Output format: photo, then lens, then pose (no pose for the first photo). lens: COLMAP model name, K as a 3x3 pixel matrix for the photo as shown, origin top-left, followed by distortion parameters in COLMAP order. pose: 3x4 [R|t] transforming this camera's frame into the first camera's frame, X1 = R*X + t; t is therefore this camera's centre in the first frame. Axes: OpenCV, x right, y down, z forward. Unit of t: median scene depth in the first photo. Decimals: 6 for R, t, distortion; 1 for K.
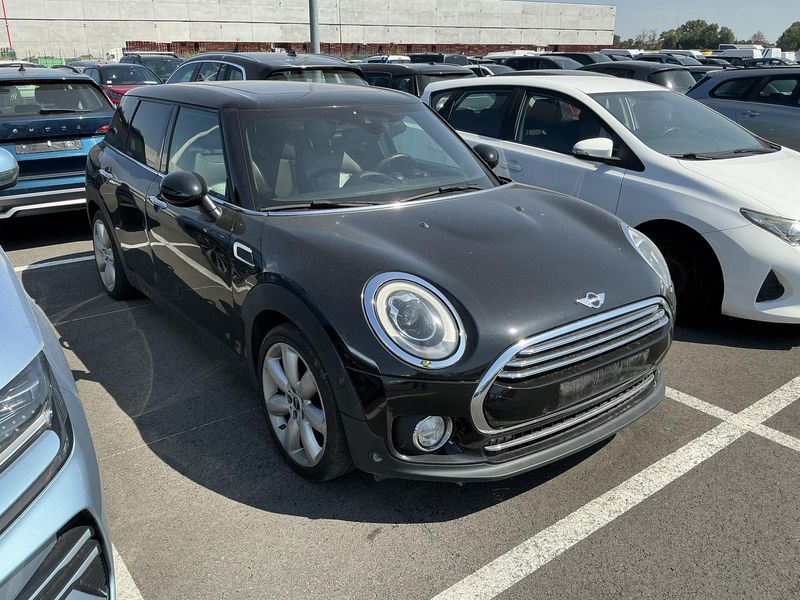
lens RADIAL K [[669.2, 0, 400.0], [0, 669.2, 300.0], [0, 0, 1]] dist [0.081182, -0.171142]
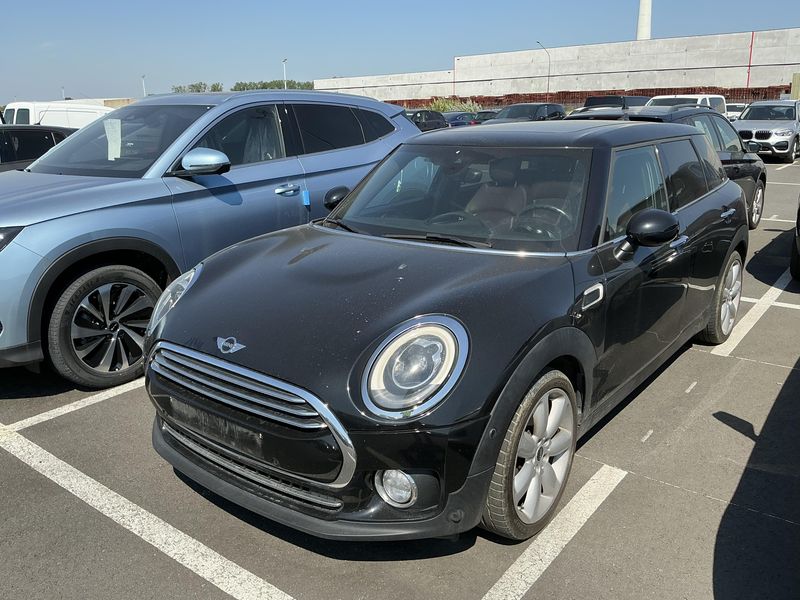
lens RADIAL K [[671.9, 0, 400.0], [0, 671.9, 300.0], [0, 0, 1]] dist [0.074979, -0.154477]
pose [[0.254416, 0.262453, -0.930801, 1.033295], [-0.312878, 0.933047, 0.177568, -0.258667], [0.915085, 0.246051, 0.319498, 0.756775]]
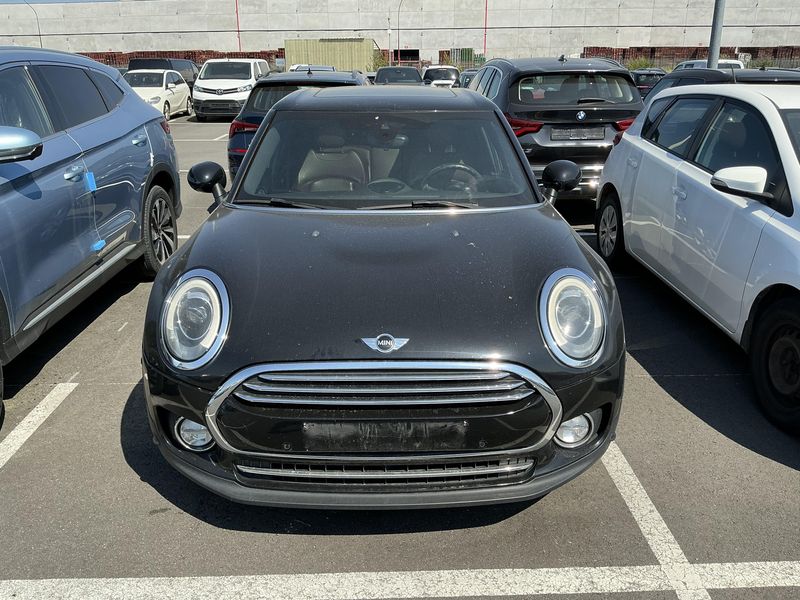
lens RADIAL K [[671.9, 0, 400.0], [0, 671.9, 300.0], [0, 0, 1]] dist [0.074979, -0.154477]
pose [[0.809518, 0.189900, -0.555534, 0.646585], [-0.194516, 0.979552, 0.051396, -0.085318], [0.553935, 0.066455, 0.829904, 0.248802]]
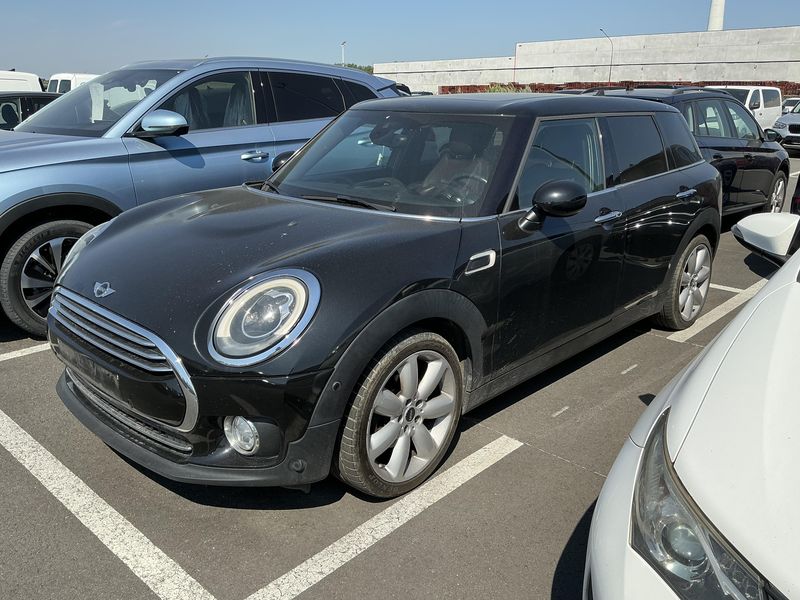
lens RADIAL K [[669.5, 0, 401.3], [0, 669.5, 303.4], [0, 0, 1]] dist [0.069970, -0.146788]
pose [[0.171980, 0.296513, -0.939416, 1.088761], [-0.343489, 0.911825, 0.224921, -0.297253], [0.923276, 0.283998, 0.258664, 0.969605]]
